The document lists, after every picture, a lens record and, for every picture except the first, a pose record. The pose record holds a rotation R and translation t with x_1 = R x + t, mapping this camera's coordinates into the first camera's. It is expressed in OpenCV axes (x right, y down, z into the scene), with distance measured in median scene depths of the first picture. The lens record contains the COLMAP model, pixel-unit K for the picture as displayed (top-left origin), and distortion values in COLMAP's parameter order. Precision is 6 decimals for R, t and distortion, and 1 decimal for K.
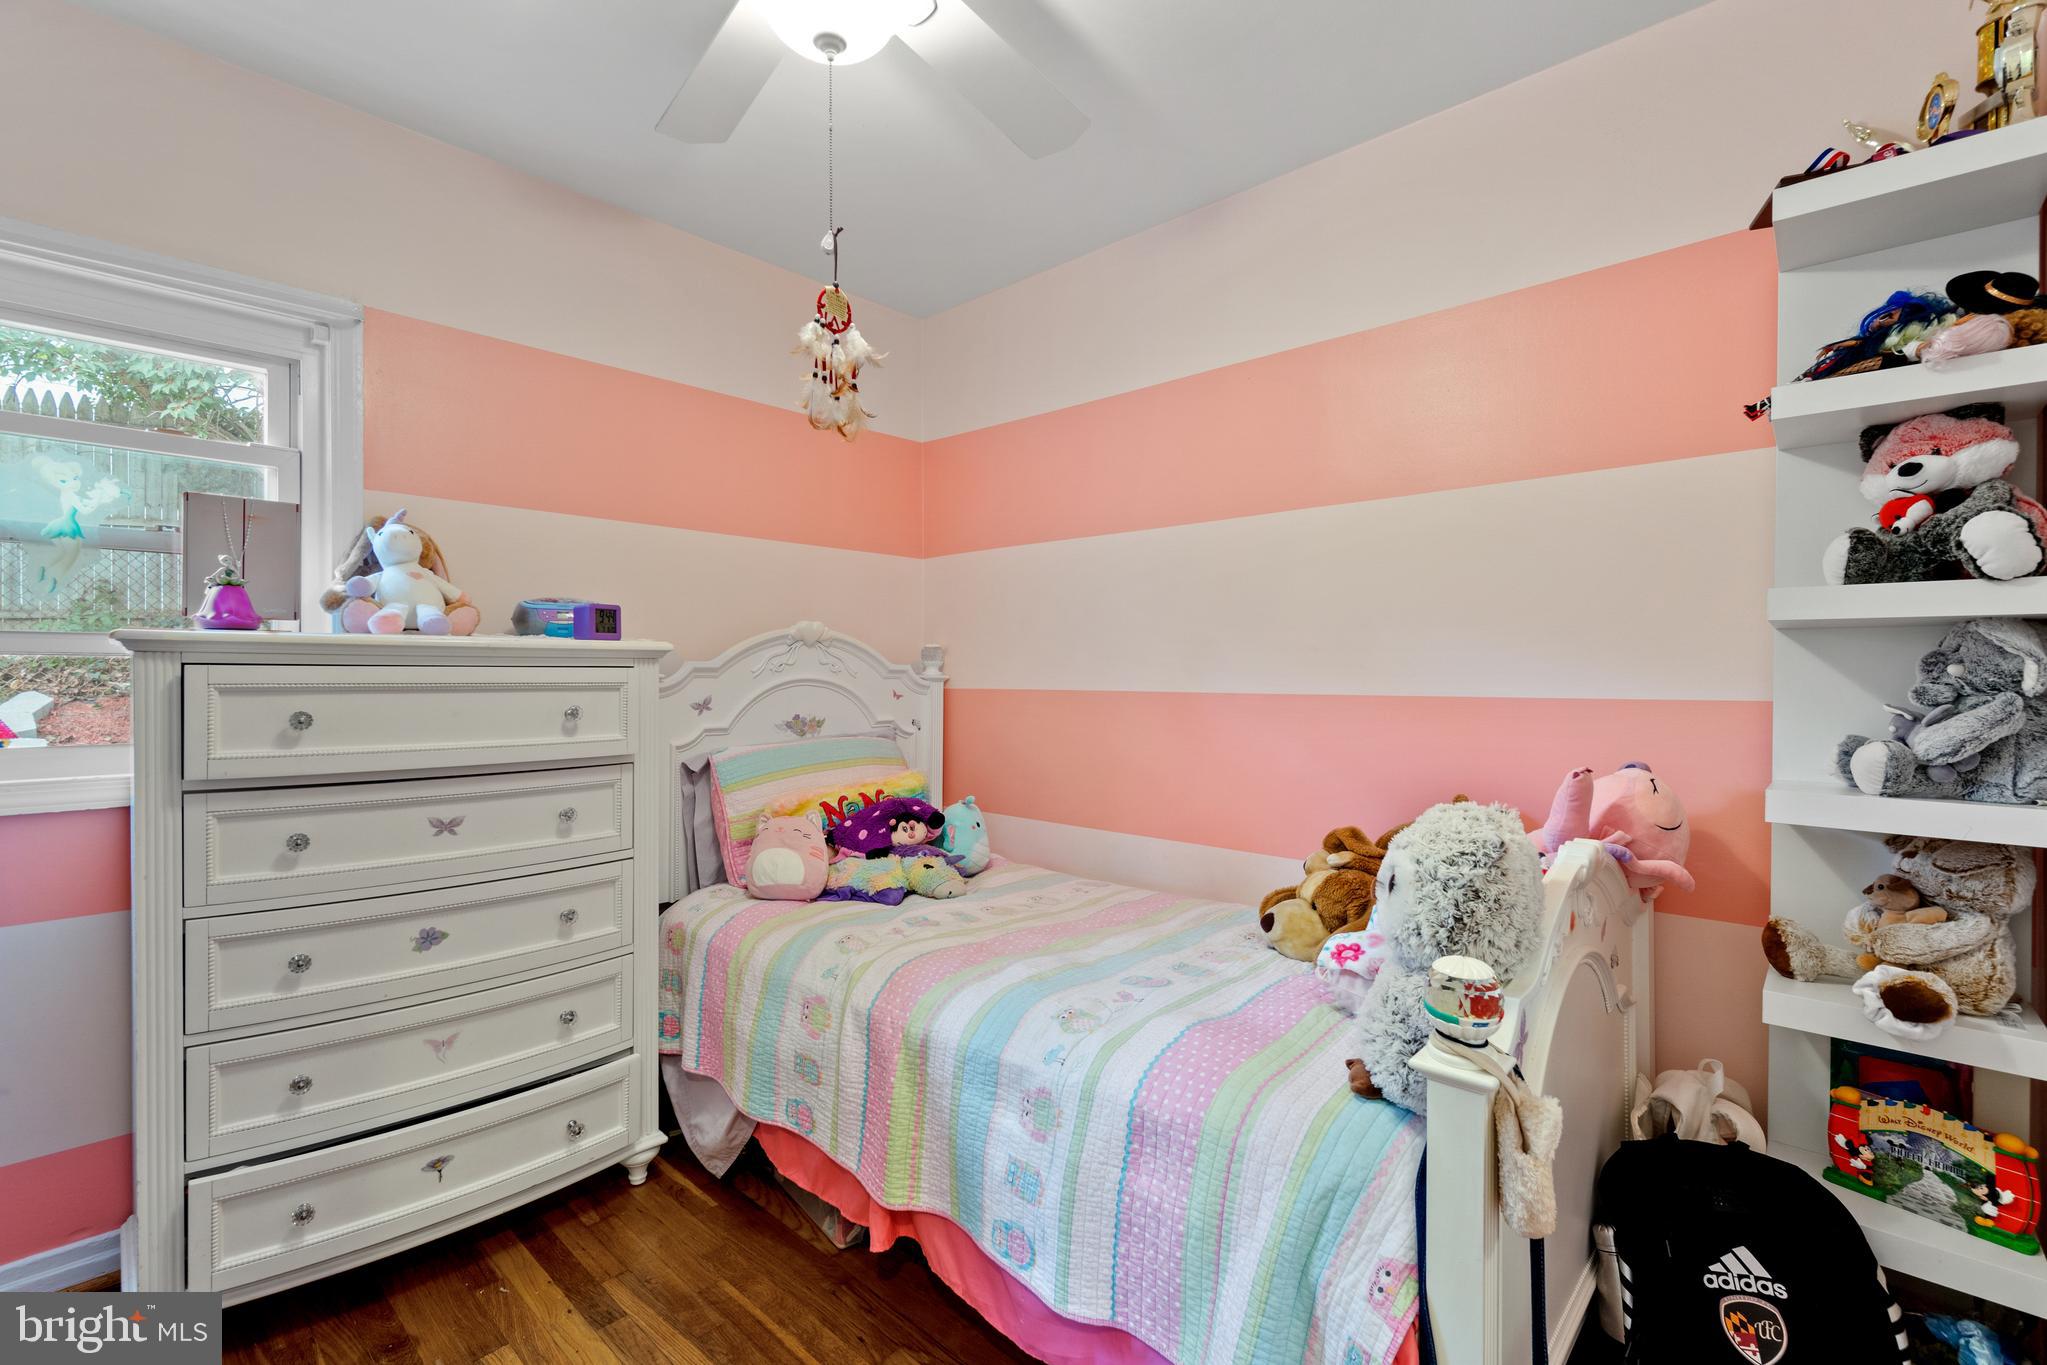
lens RADIAL K [[903.6, 0, 1029.5], [0, 903.6, 673.8], [0, 0, 1]] dist [-0.000748, -0.000184]
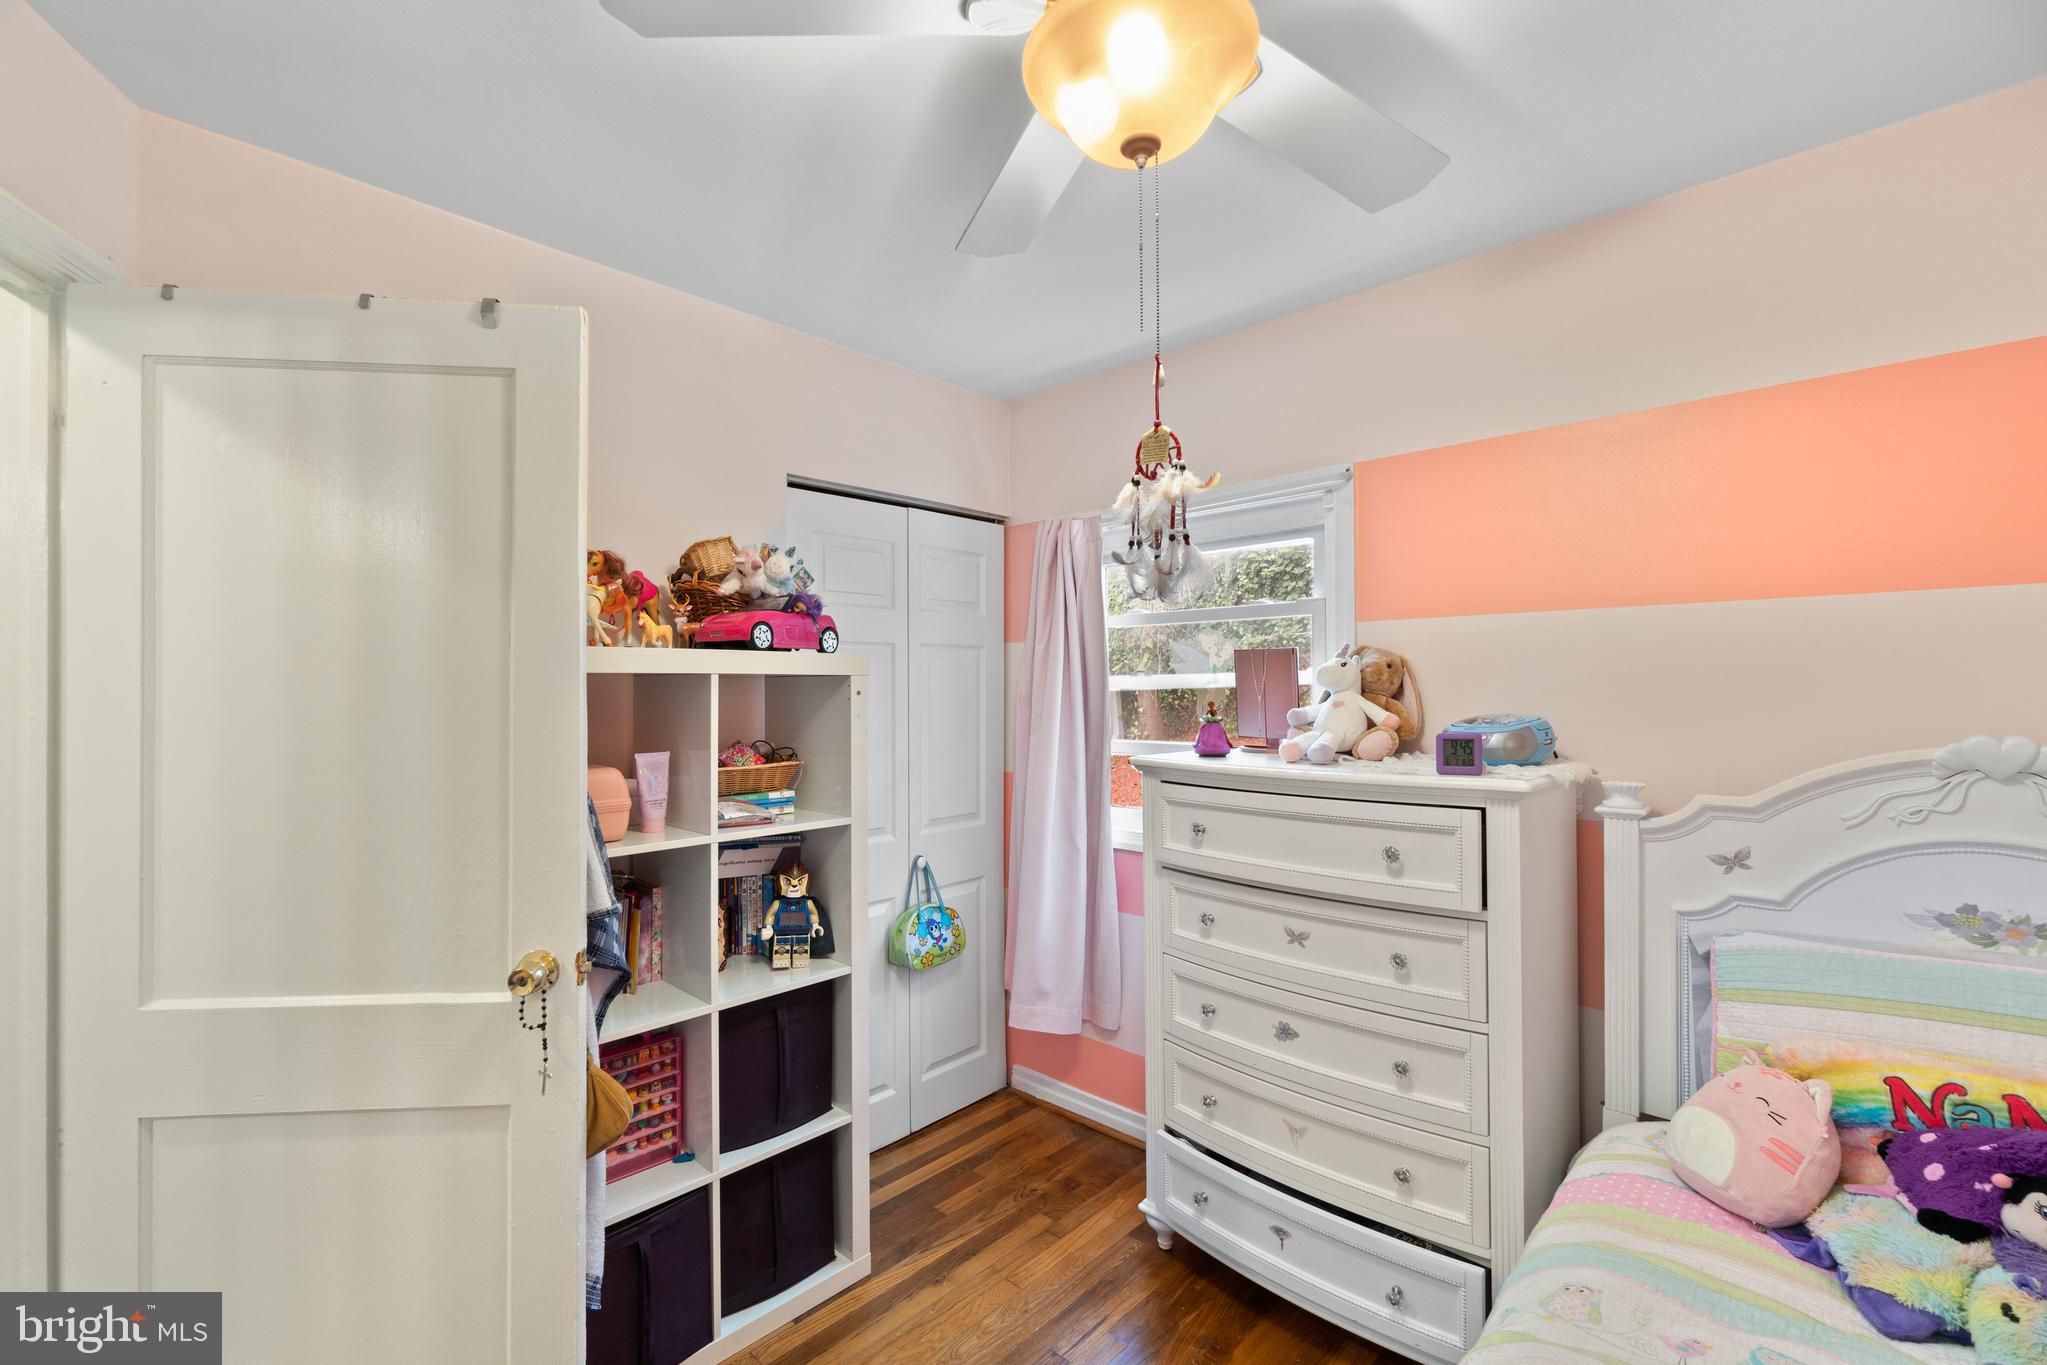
lens RADIAL K [[888.8, 0, 998.4], [0, 888.8, 687.7], [0, 0, 1]] dist [-0.001869, -0.000227]
pose [[-0.027664, -0.004026, -0.999609, 0.407557], [0.007802, 0.999961, -0.004243, -0.121601], [0.999587, -0.007916, -0.027631, 0.581115]]
